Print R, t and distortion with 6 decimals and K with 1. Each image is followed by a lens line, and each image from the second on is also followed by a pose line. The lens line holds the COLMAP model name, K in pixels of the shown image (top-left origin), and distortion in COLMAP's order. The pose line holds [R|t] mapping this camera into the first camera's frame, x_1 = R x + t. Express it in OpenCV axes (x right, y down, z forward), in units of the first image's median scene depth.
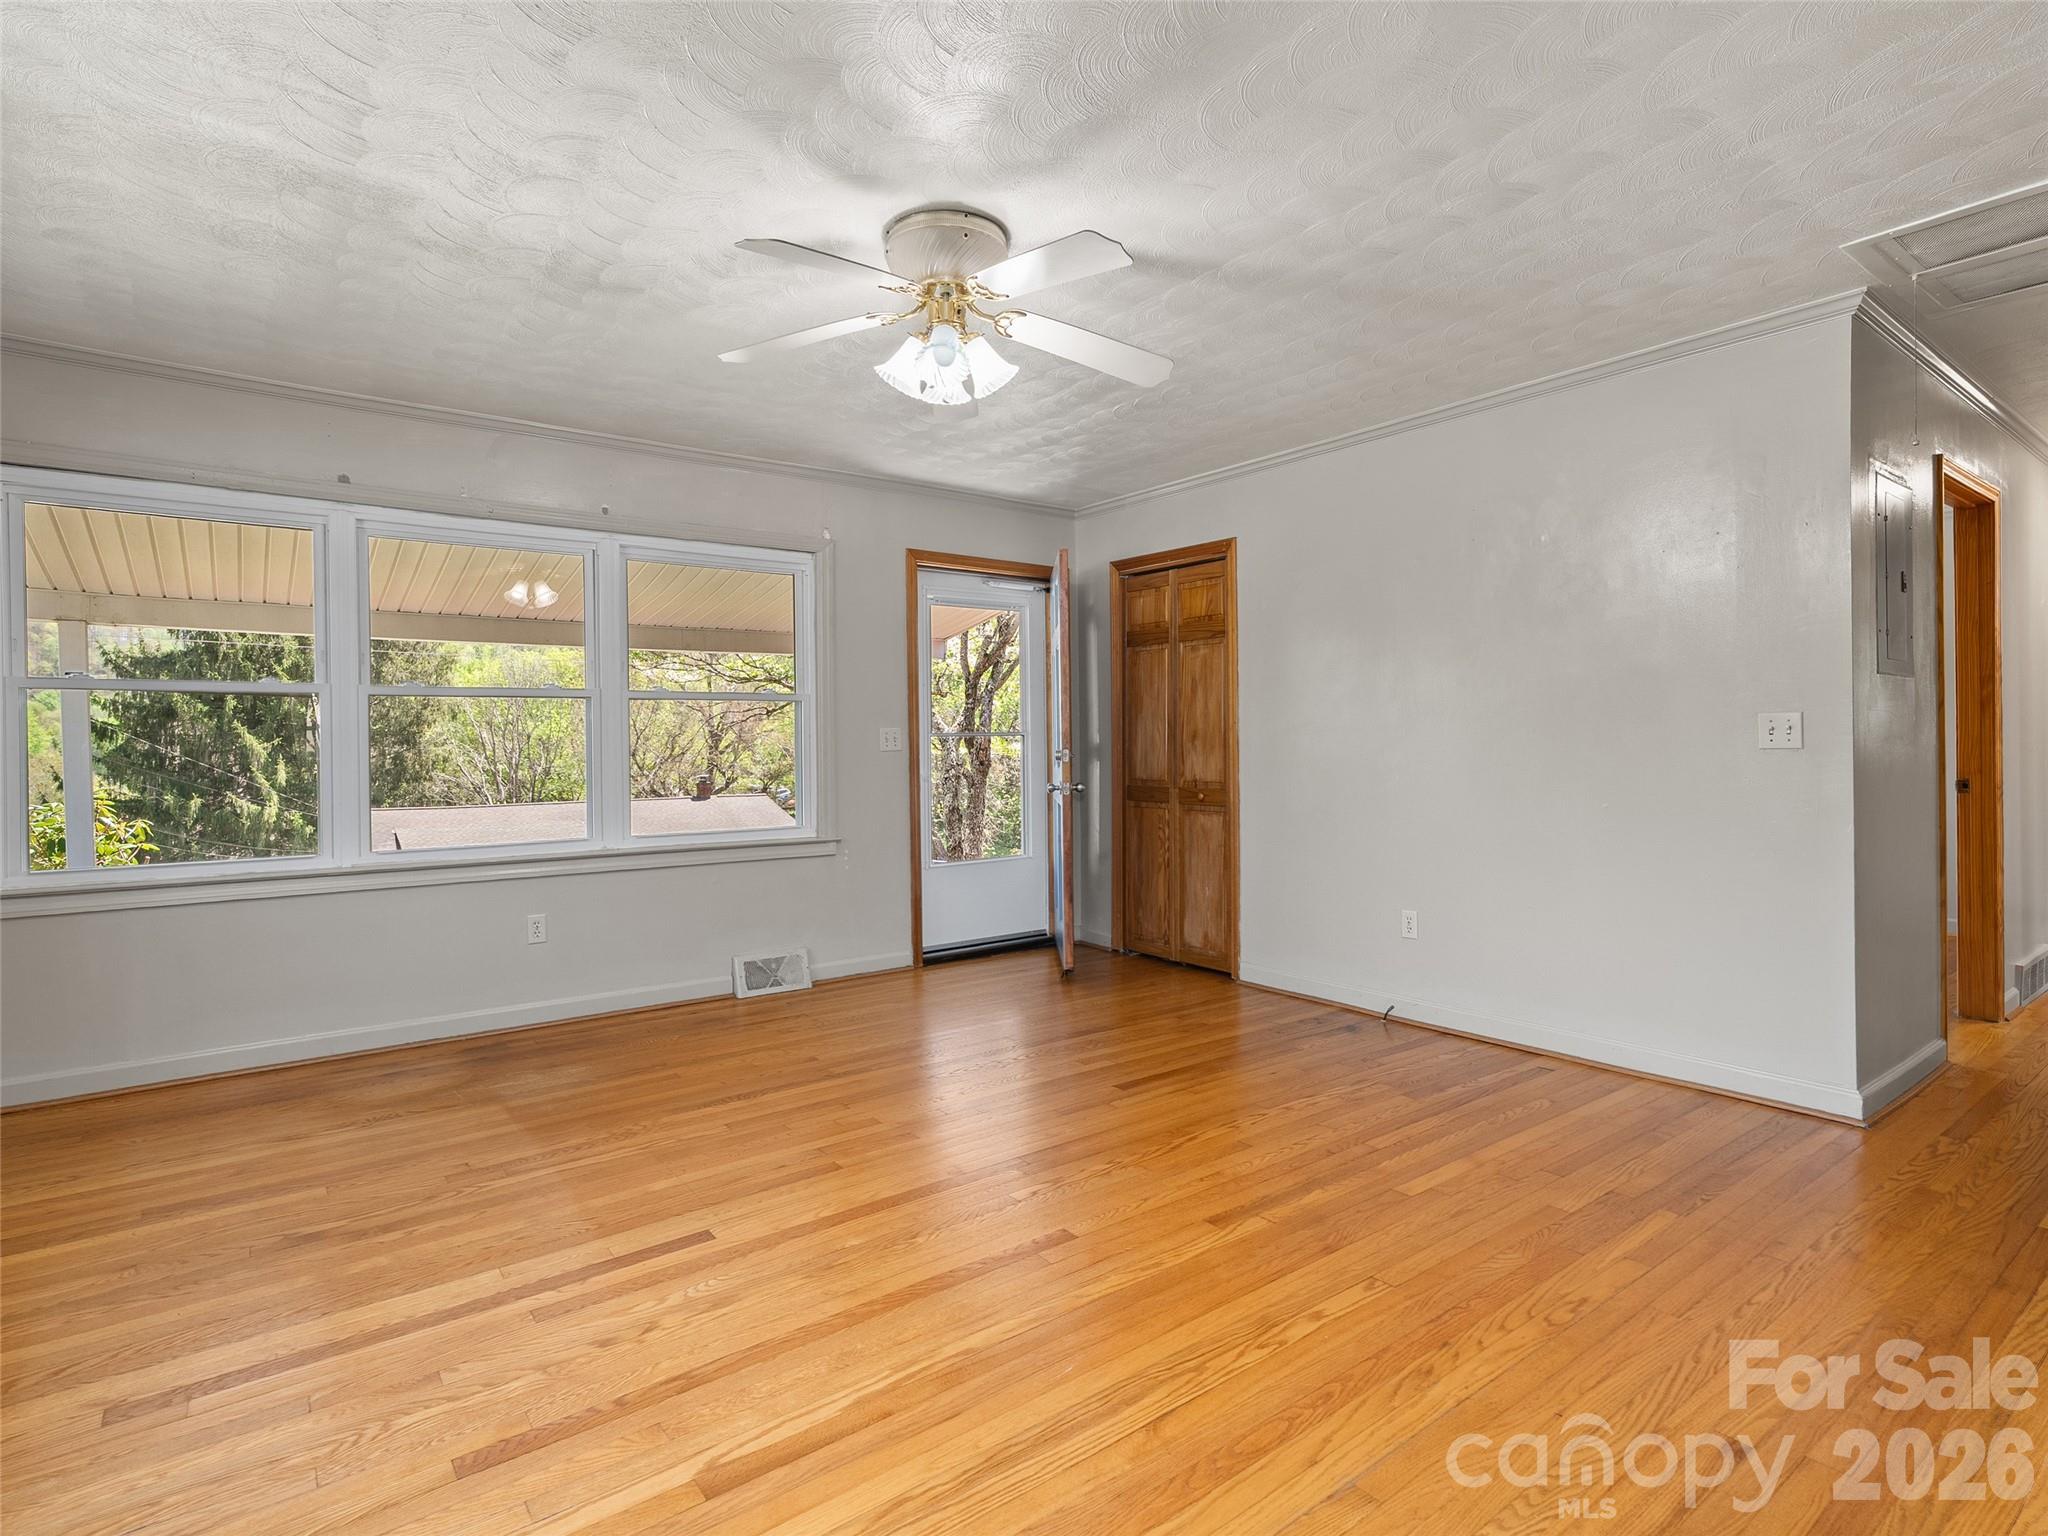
lens RADIAL K [[1040.5, 0, 1023.8], [0, 1040.5, 742.3], [0, 0, 1]] dist [-0.011663, 0.000809]
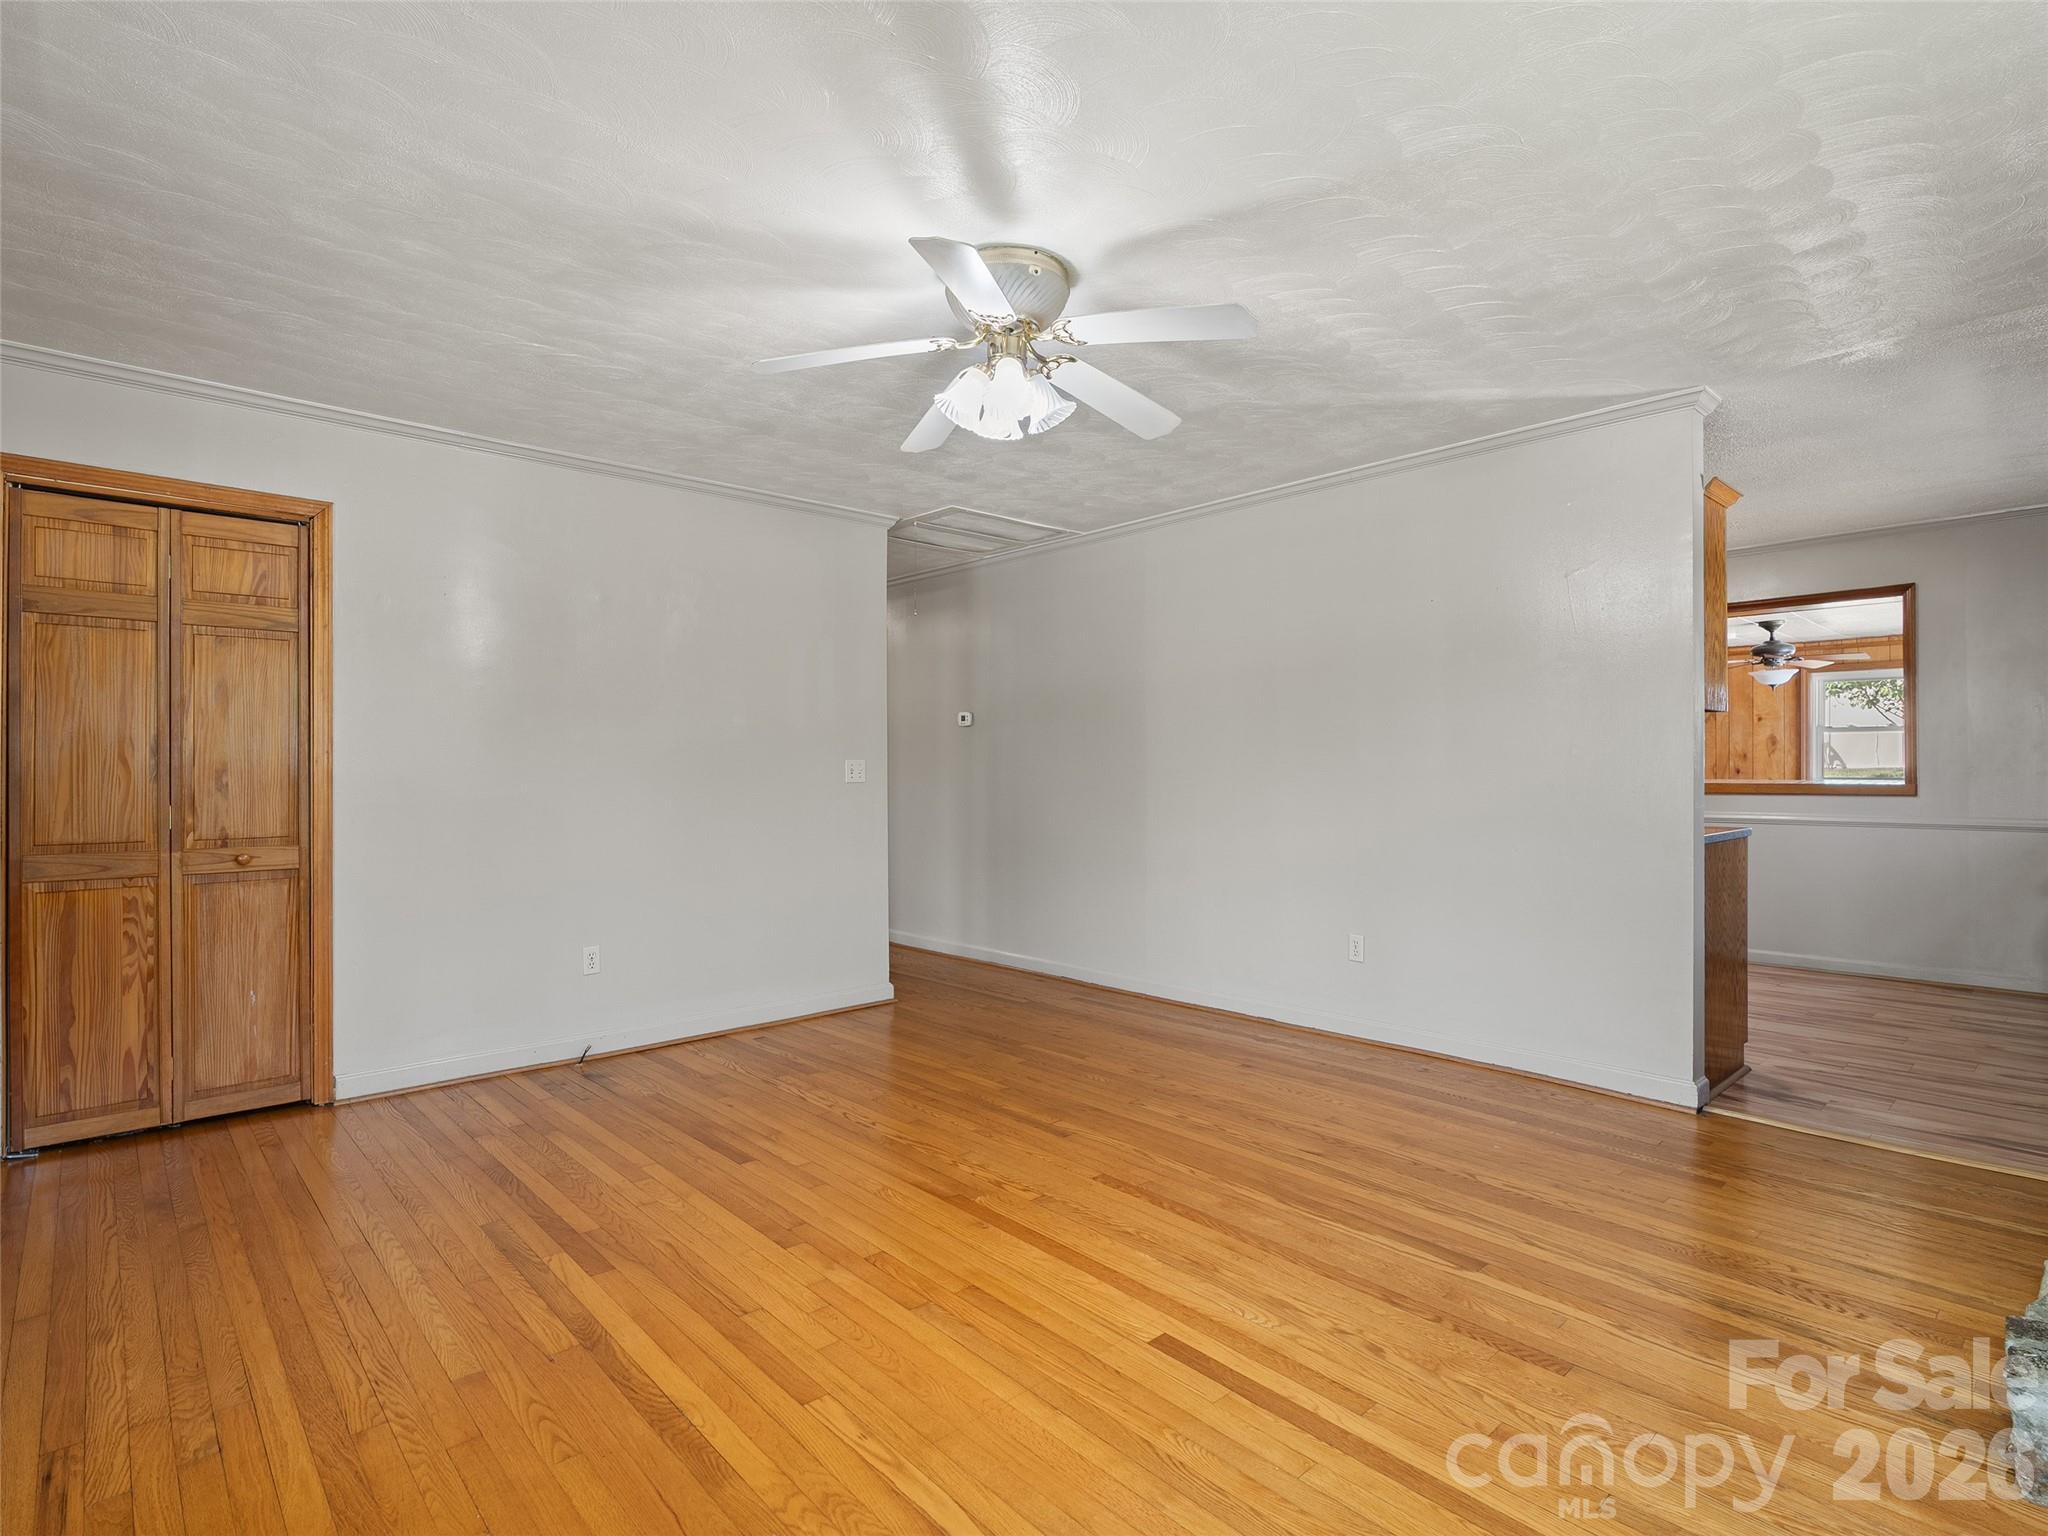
lens RADIAL K [[1036.5, 0, 1017.5], [0, 1036.5, 760.5], [0, 0, 1]] dist [-0.008333, 0.000267]
pose [[-0.089609, 0.017784, 0.995818, -0.990058], [0.000991, 0.999842, -0.017767, 0.000120], [-0.995977, -0.000605, -0.089613, 1.010204]]
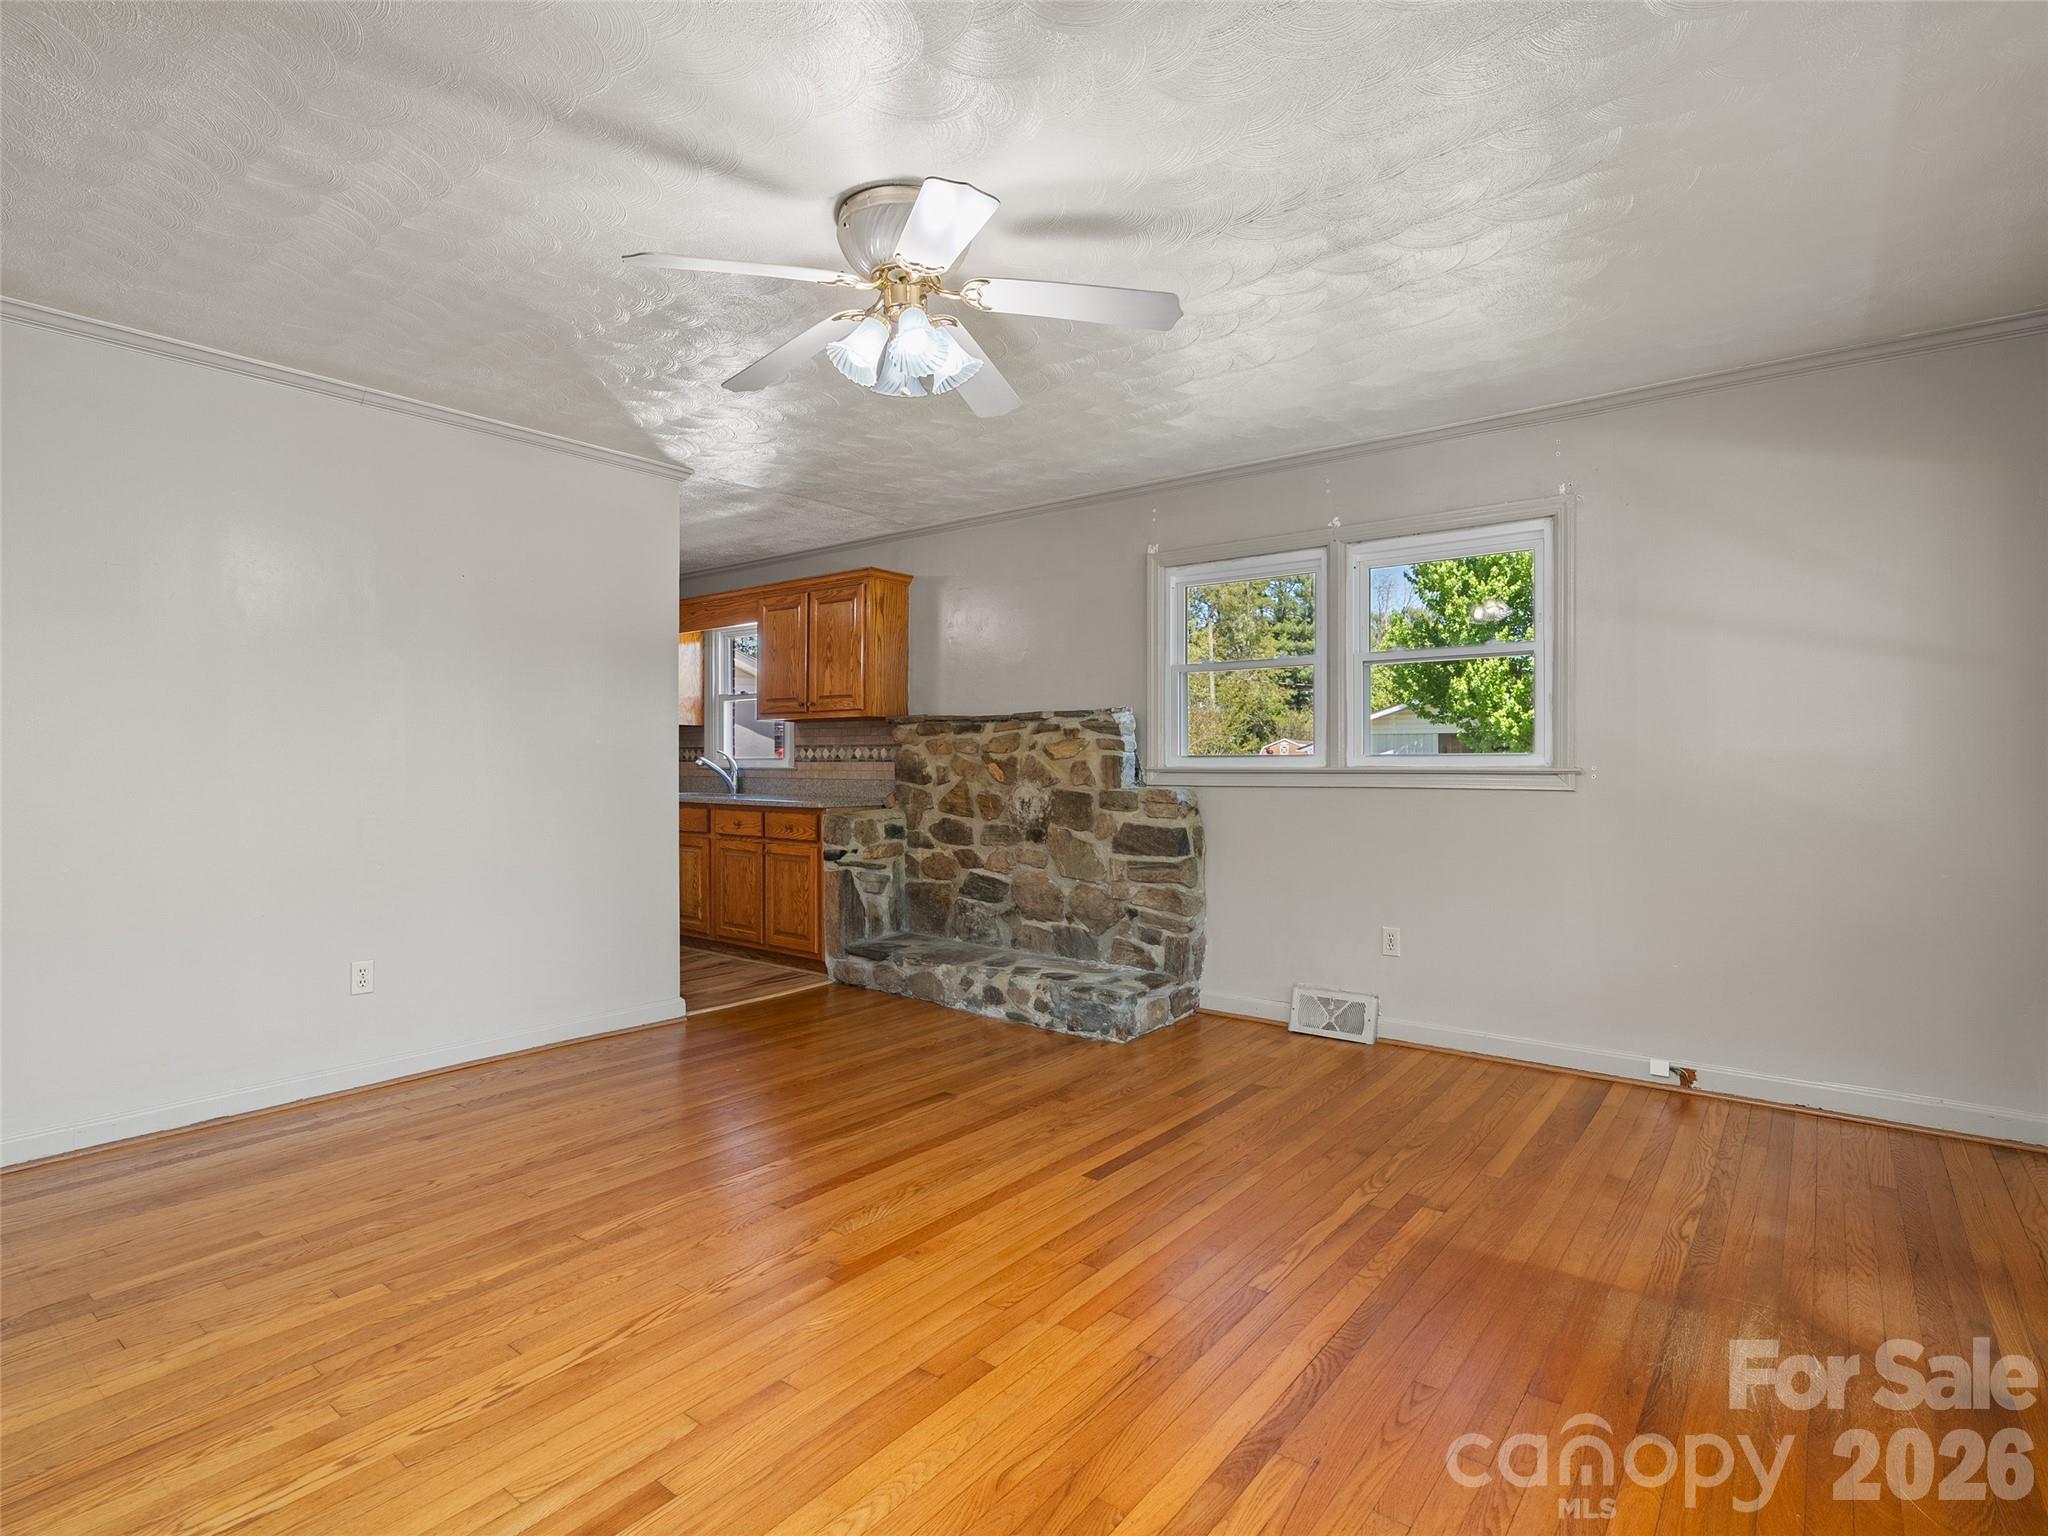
lens RADIAL K [[1036.5, 0, 1017.5], [0, 1036.5, 760.5], [0, 0, 1]] dist [-0.008333, 0.000267]
pose [[-0.966967, 0.010633, -0.254681, 0.062179], [0.011013, 0.999939, -0.000070, -0.001655], [0.254665, -0.002872, -0.967025, 1.790880]]
